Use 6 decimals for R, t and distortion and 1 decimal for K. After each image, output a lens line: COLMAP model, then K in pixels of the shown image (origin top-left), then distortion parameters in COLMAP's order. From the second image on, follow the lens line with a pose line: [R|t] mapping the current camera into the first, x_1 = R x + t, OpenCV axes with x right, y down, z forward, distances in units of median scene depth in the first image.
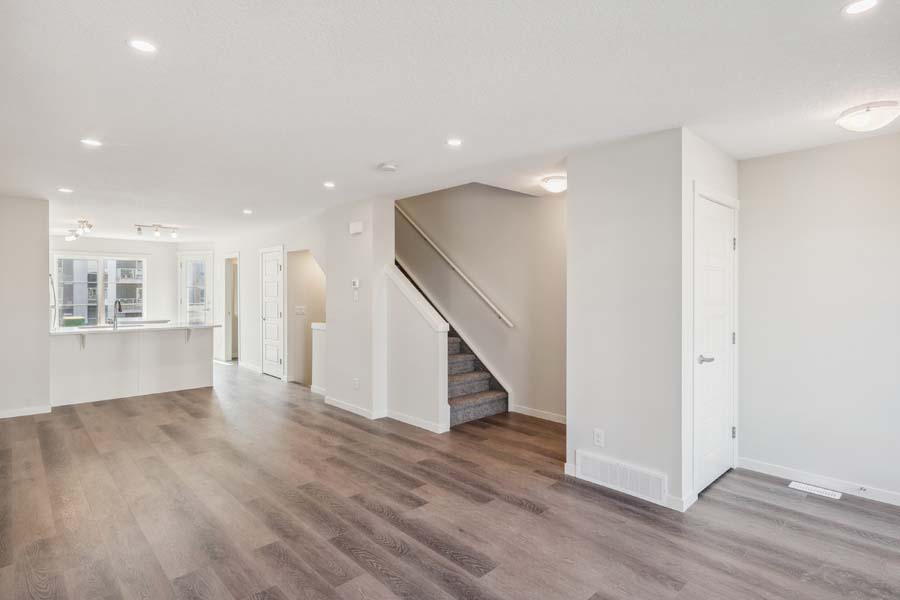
lens RADIAL K [[464.0, 0, 455.0], [0, 464.0, 295.1], [0, 0, 1]] dist [-0.001325, -0.000690]
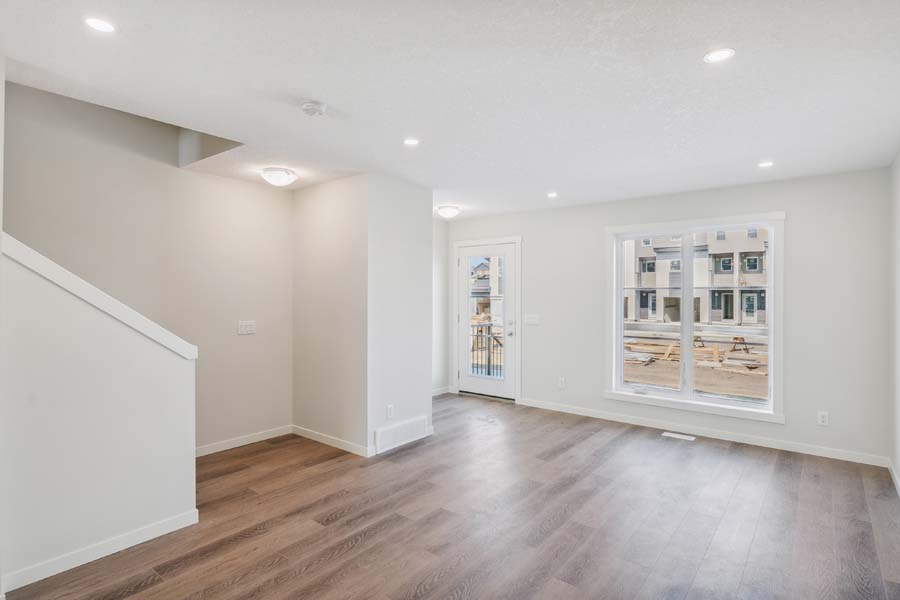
lens RADIAL K [[464.0, 0, 455.0], [0, 464.0, 295.1], [0, 0, 1]] dist [-0.001325, -0.000690]
pose [[-0.134973, -0.008770, 0.990810, -0.791254], [0.005461, 0.999939, 0.009595, -0.011822], [-0.990834, 0.006705, -0.134917, 0.840698]]
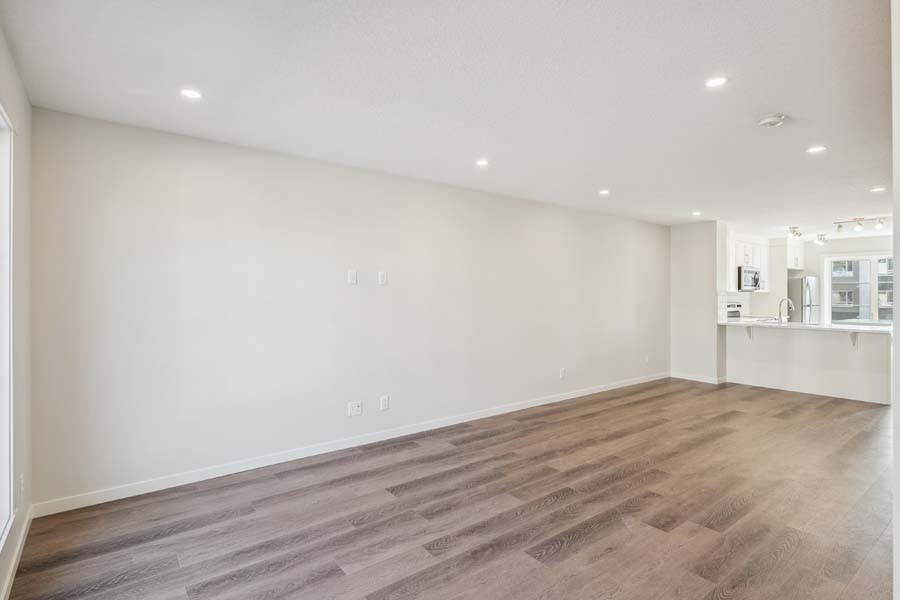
lens RADIAL K [[464.0, 0, 455.0], [0, 464.0, 295.1], [0, 0, 1]] dist [-0.001325, -0.000690]
pose [[-0.112937, 0.003490, -0.993596, 0.633250], [-0.012083, 0.999915, 0.004886, 0.011161], [0.993529, 0.012558, -0.112885, 0.539800]]
